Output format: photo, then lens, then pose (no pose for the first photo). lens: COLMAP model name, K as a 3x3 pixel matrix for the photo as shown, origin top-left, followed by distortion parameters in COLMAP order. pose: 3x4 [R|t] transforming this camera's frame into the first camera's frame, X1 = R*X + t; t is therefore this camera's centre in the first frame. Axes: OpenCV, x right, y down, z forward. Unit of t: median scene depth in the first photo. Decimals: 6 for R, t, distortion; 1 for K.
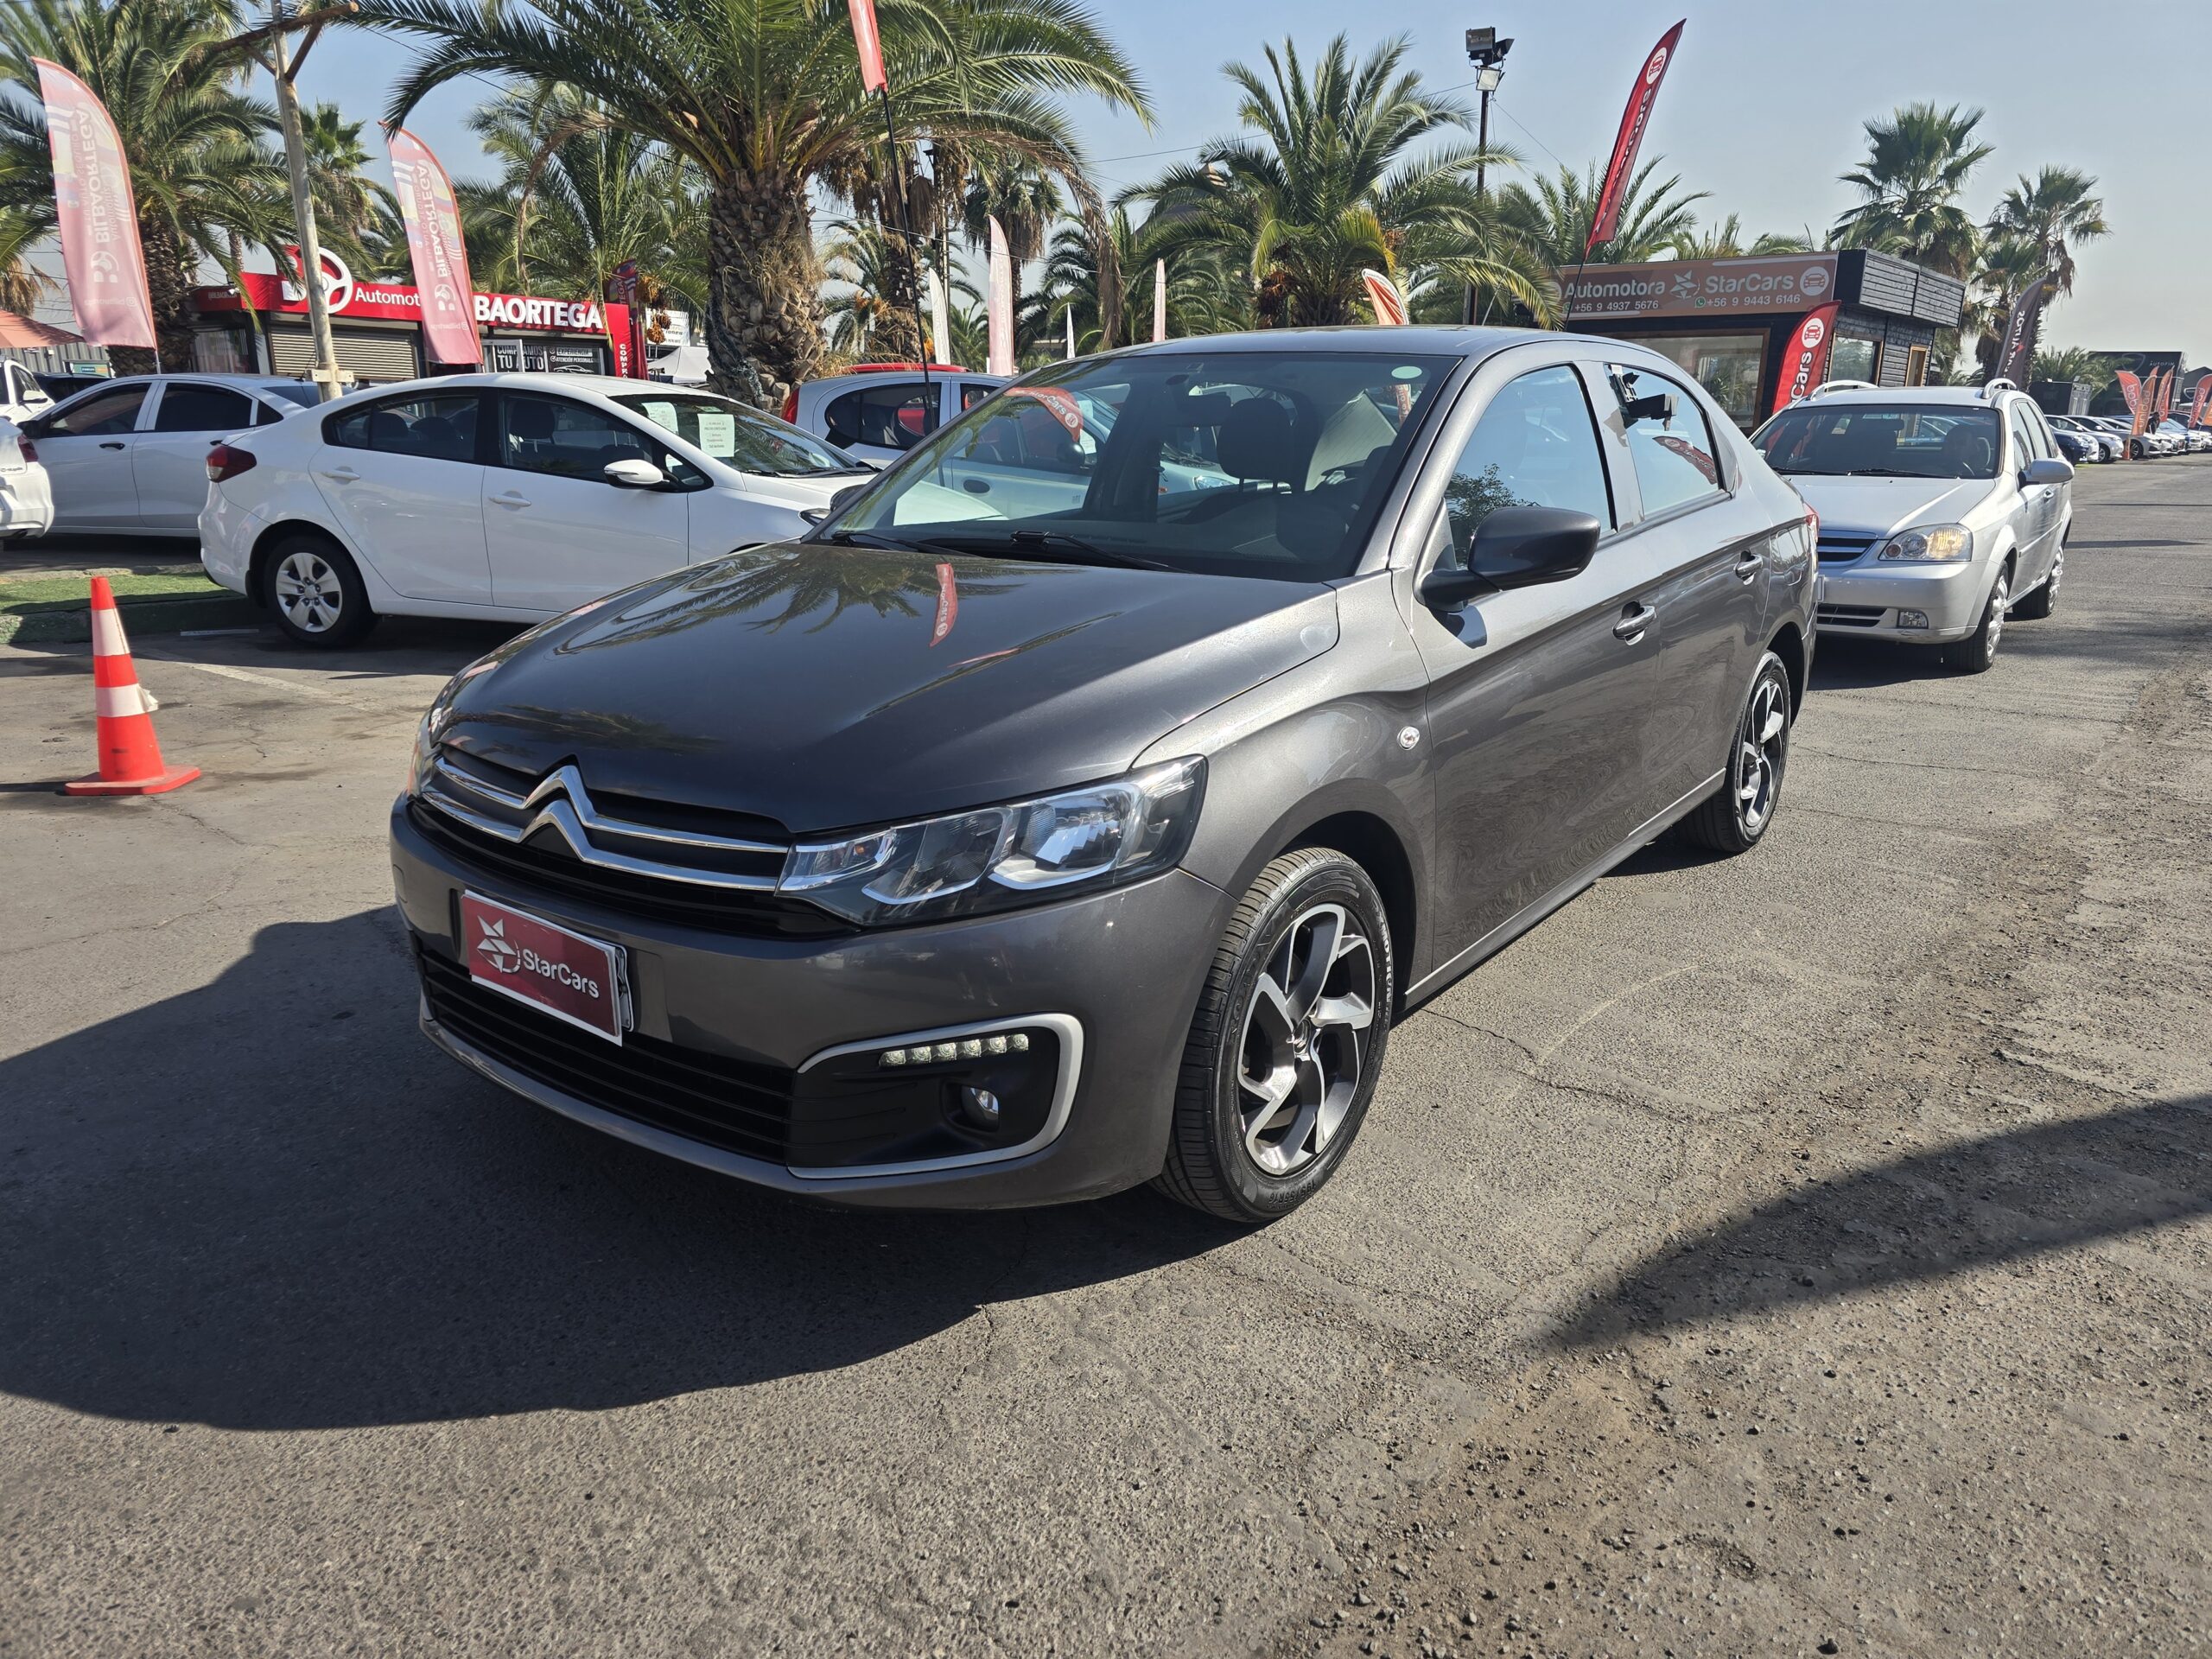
lens RADIAL K [[1532.5, 0, 1096.0], [0, 1532.5, 822.2], [0, 0, 1]] dist [0.069950, -0.069562]
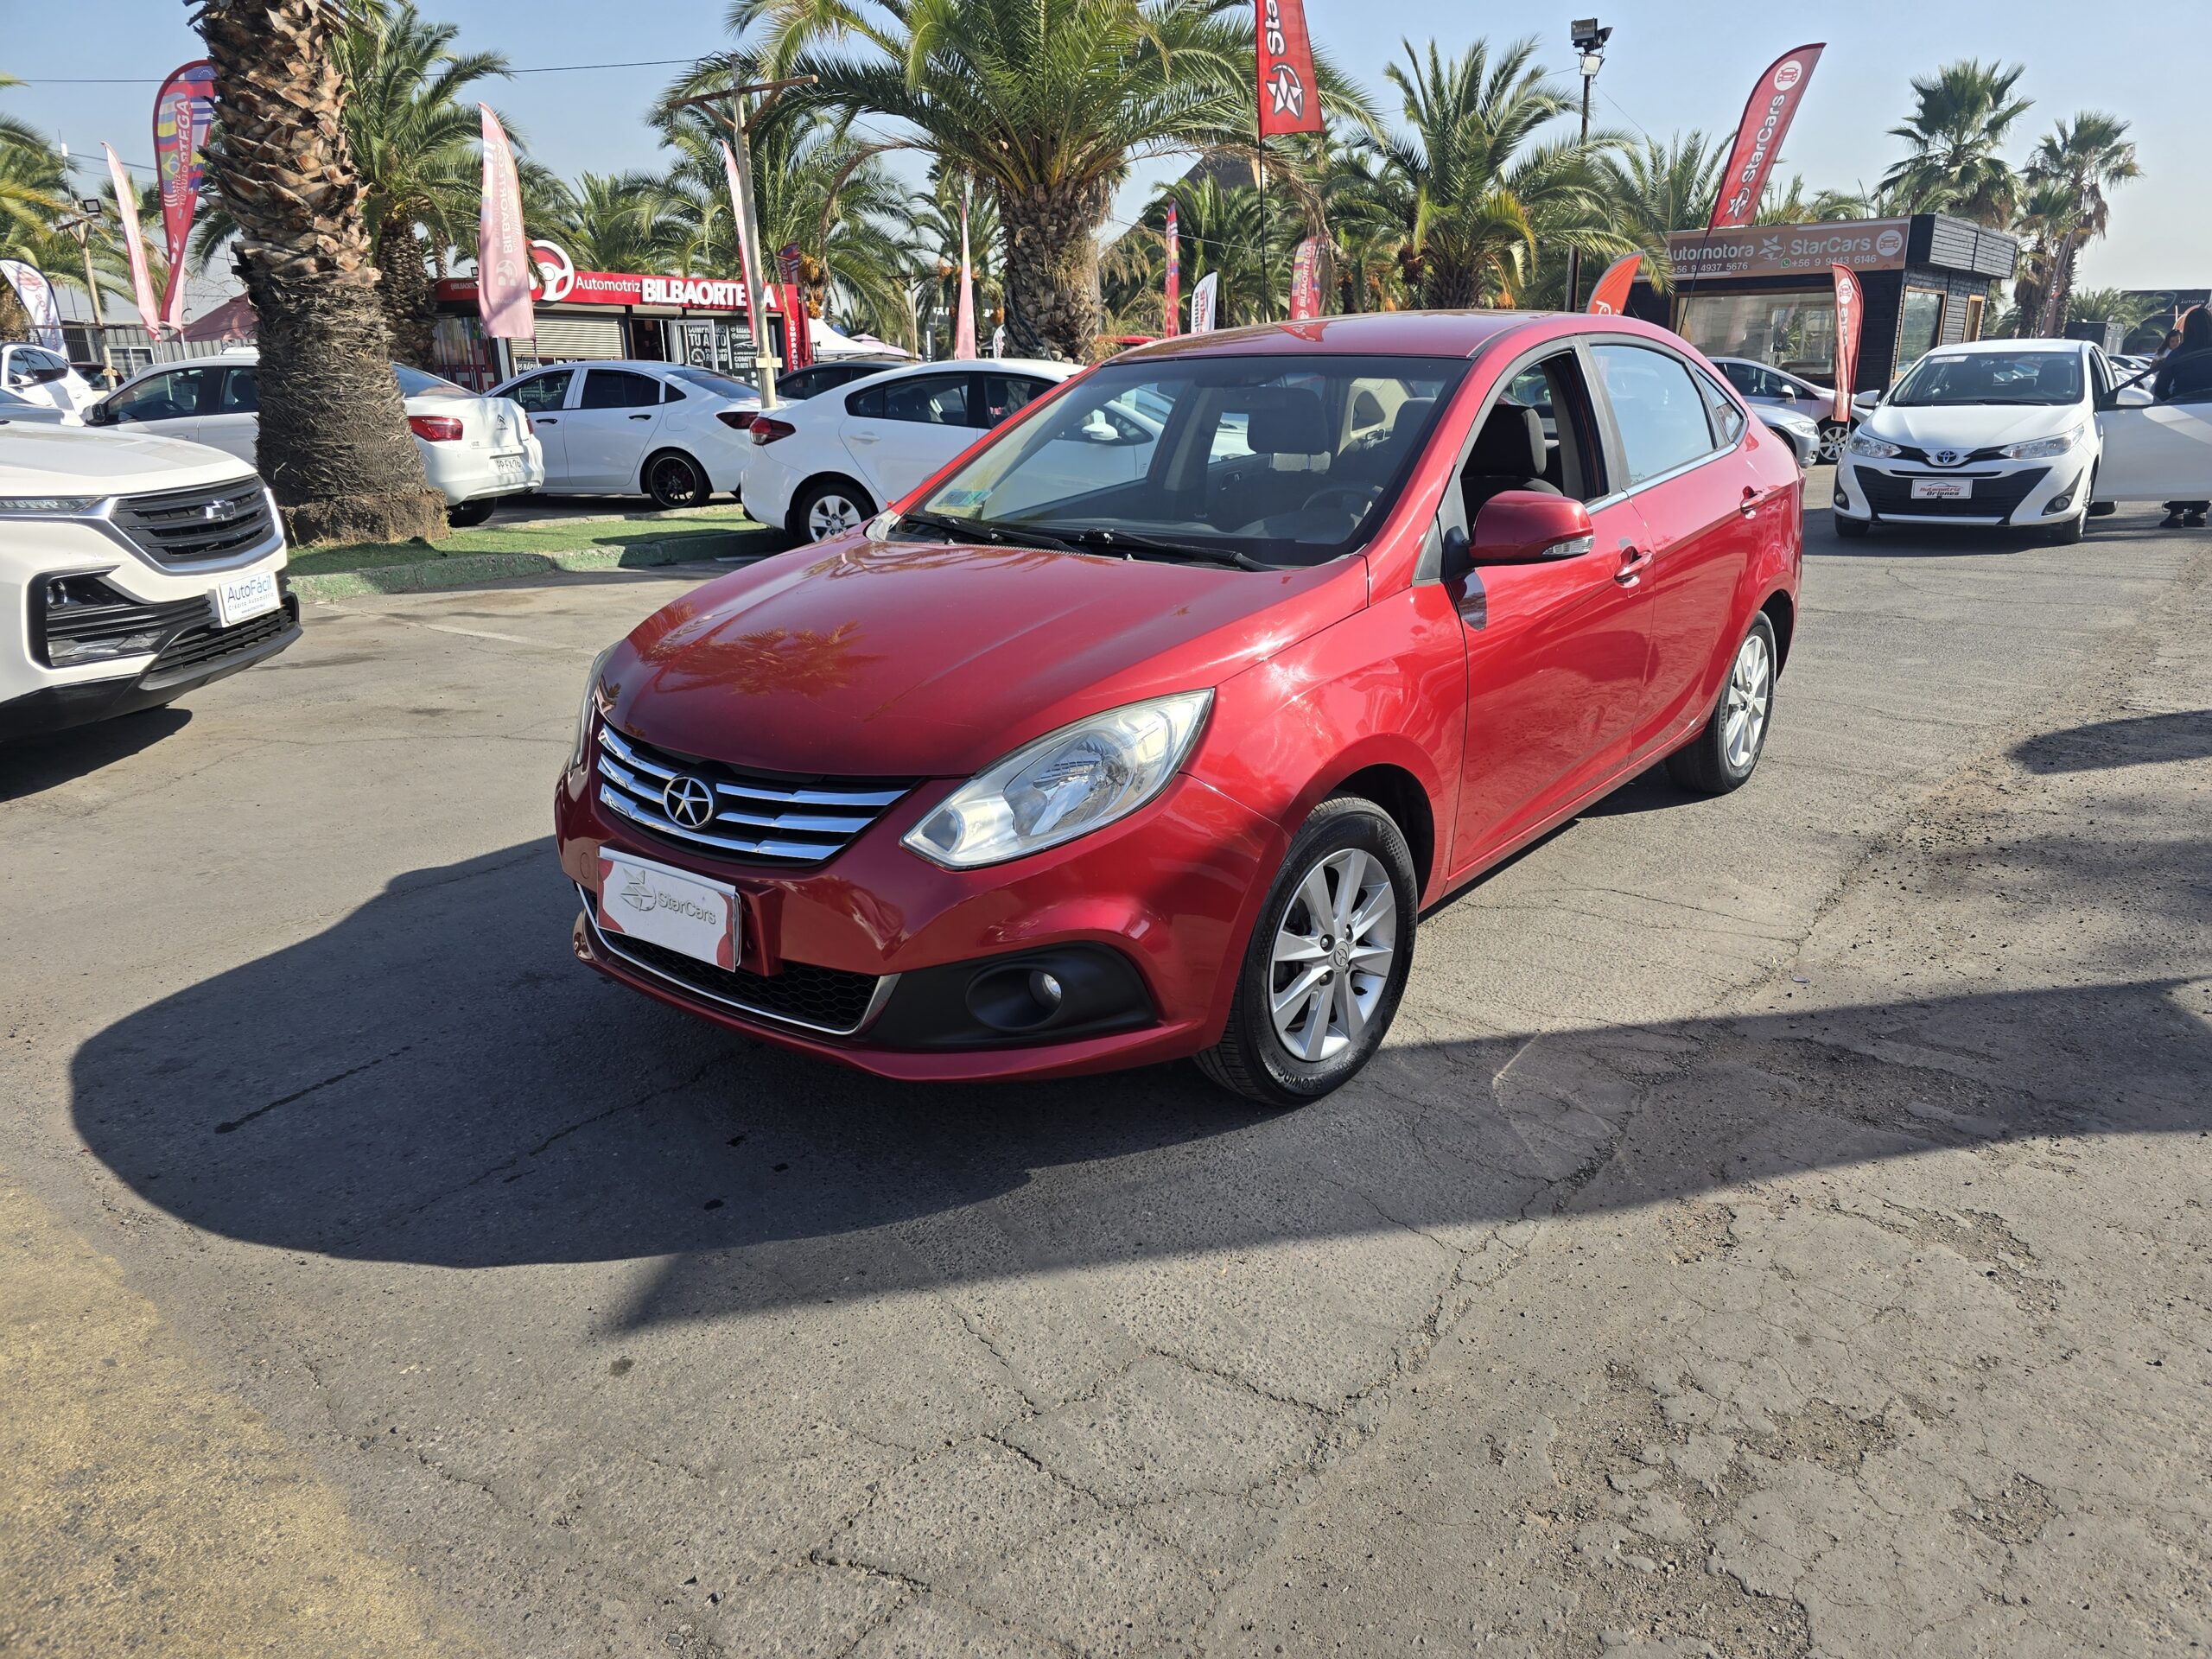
lens RADIAL K [[1530.5, 0, 1106.0], [0, 1530.5, 829.5], [0, 0, 1]] dist [0.069656, -0.069166]
pose [[0.999789, -0.018286, -0.009353, -0.093091], [0.018555, 0.999392, 0.029512, 0.031024], [0.008808, -0.029679, 0.999521, -0.132394]]
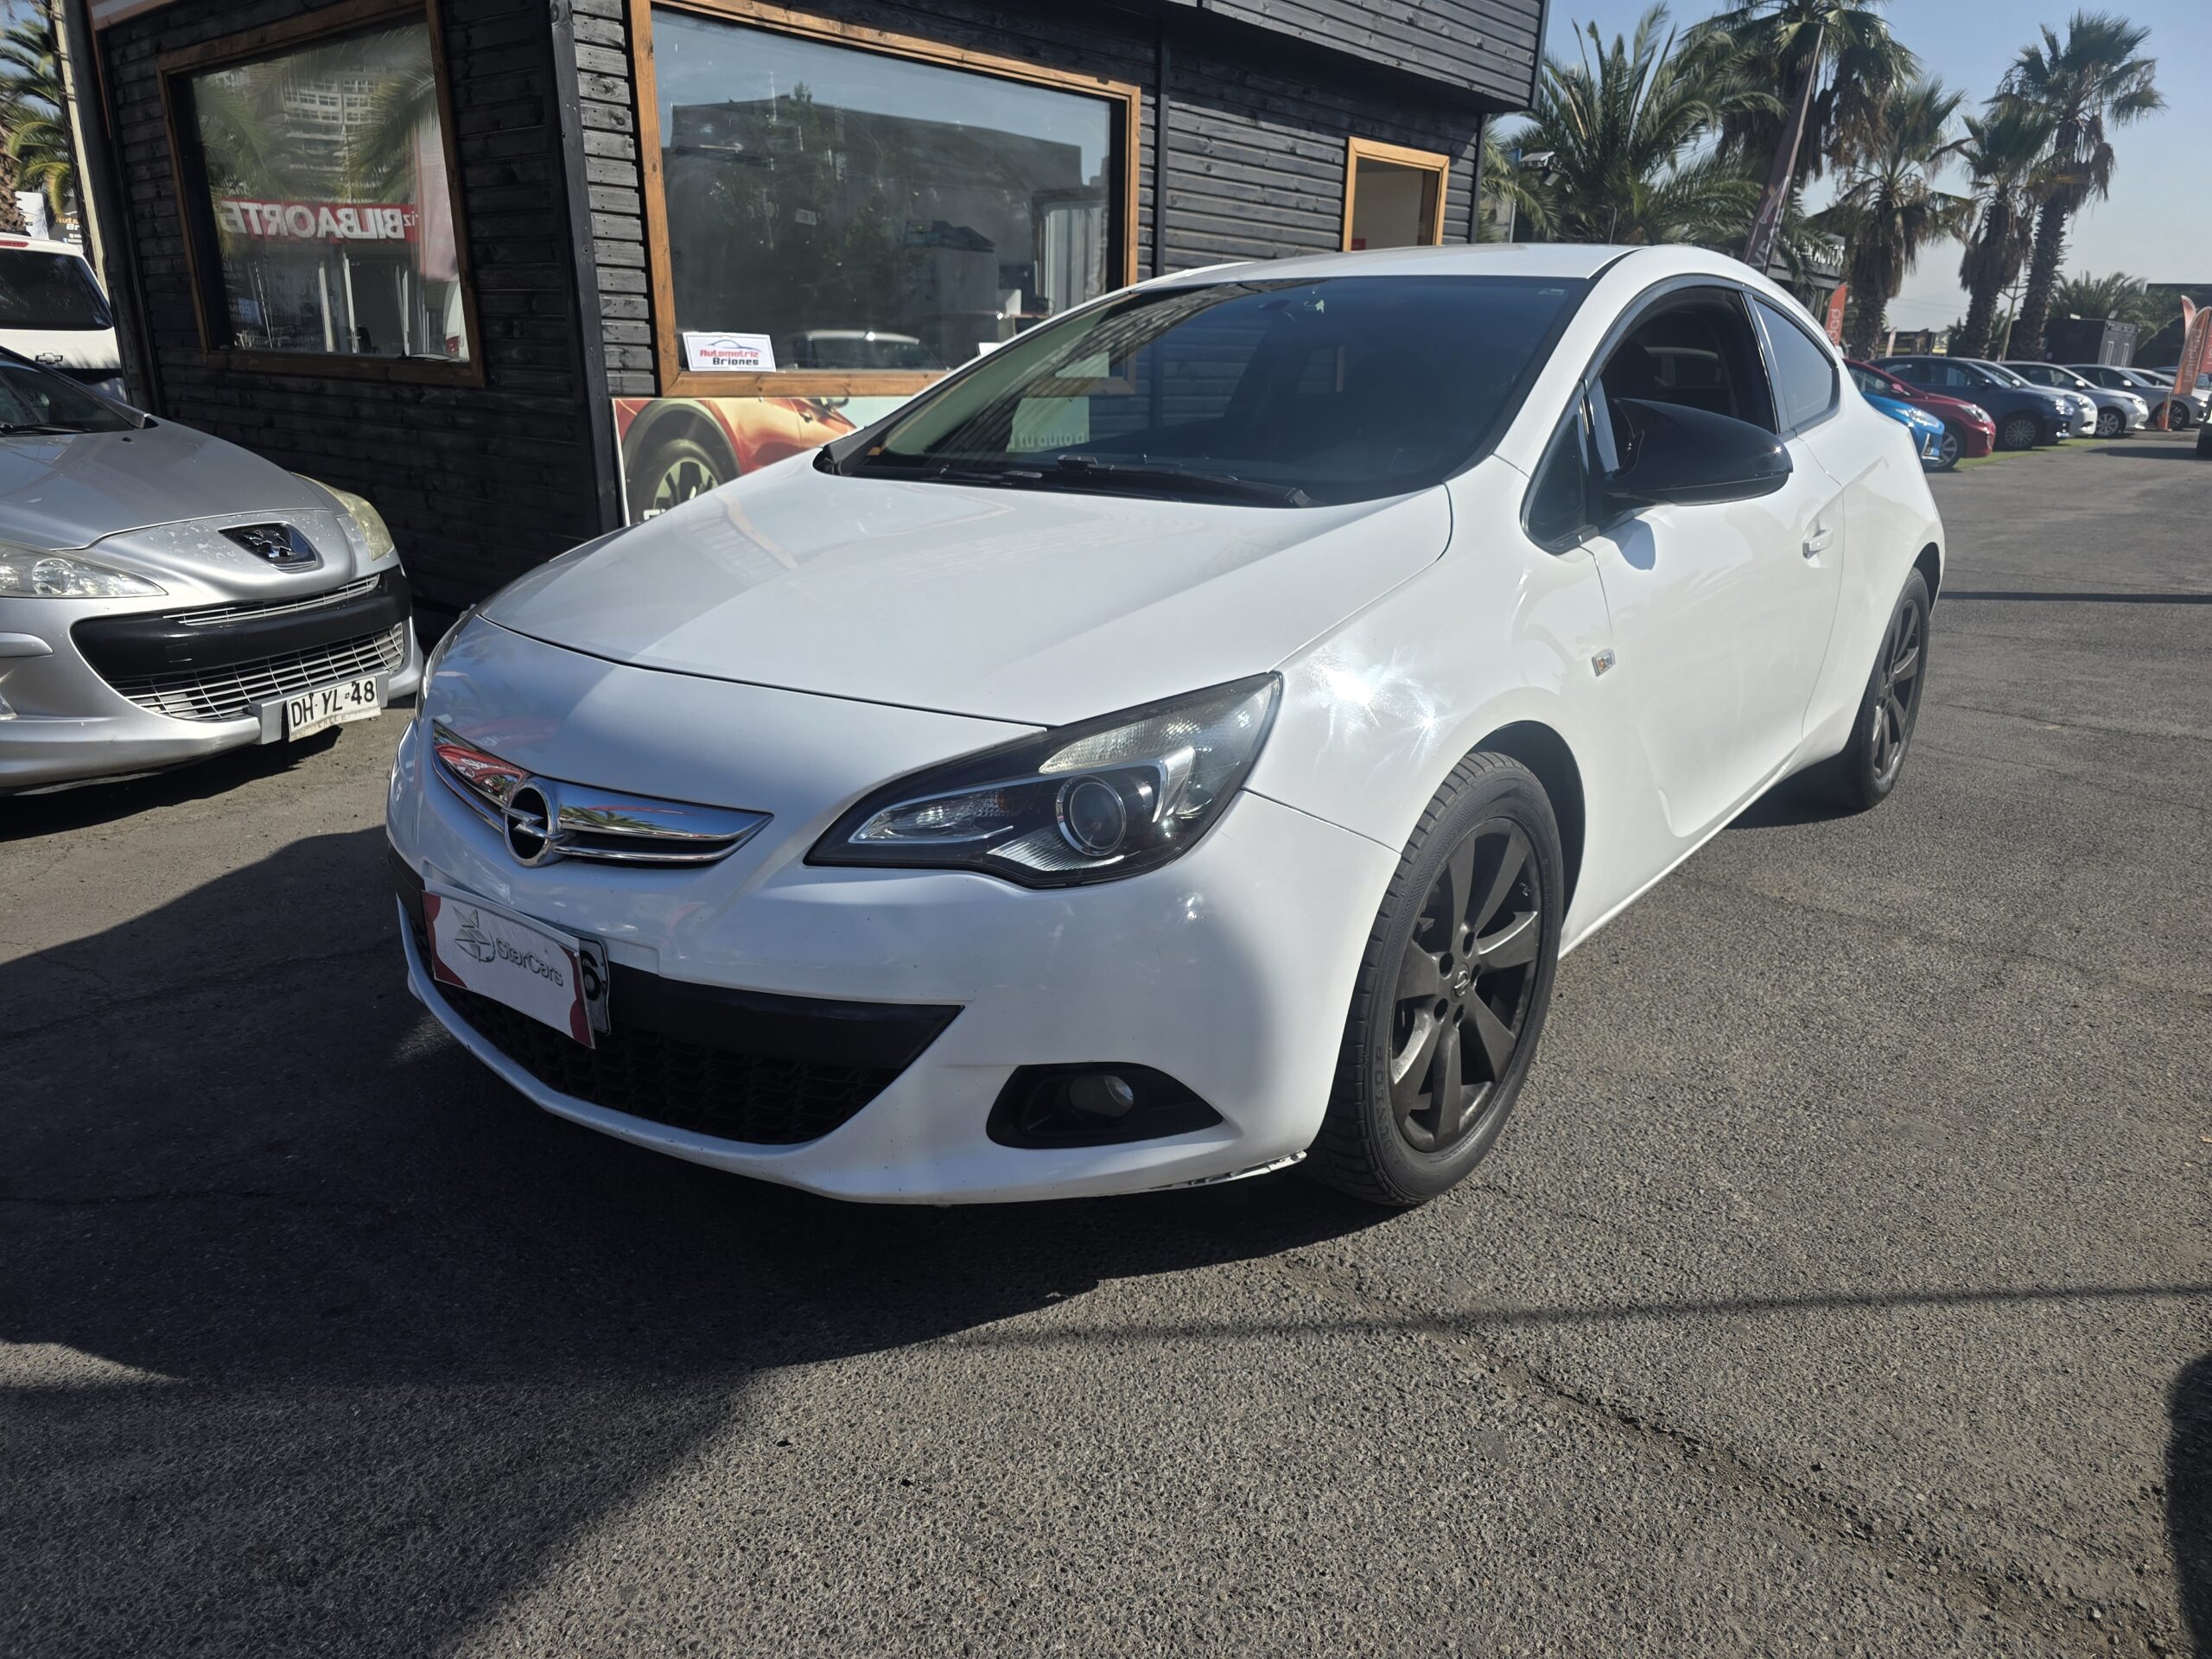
lens RADIAL K [[1540.8, 0, 1100.0], [0, 1540.8, 858.7], [0, 0, 1]] dist [0.054614, -0.058153]
pose [[0.999314, 0.020101, -0.031096, 0.516823], [-0.018383, 0.998341, 0.054573, -0.173030], [0.032141, -0.053964, 0.998025, 0.682759]]
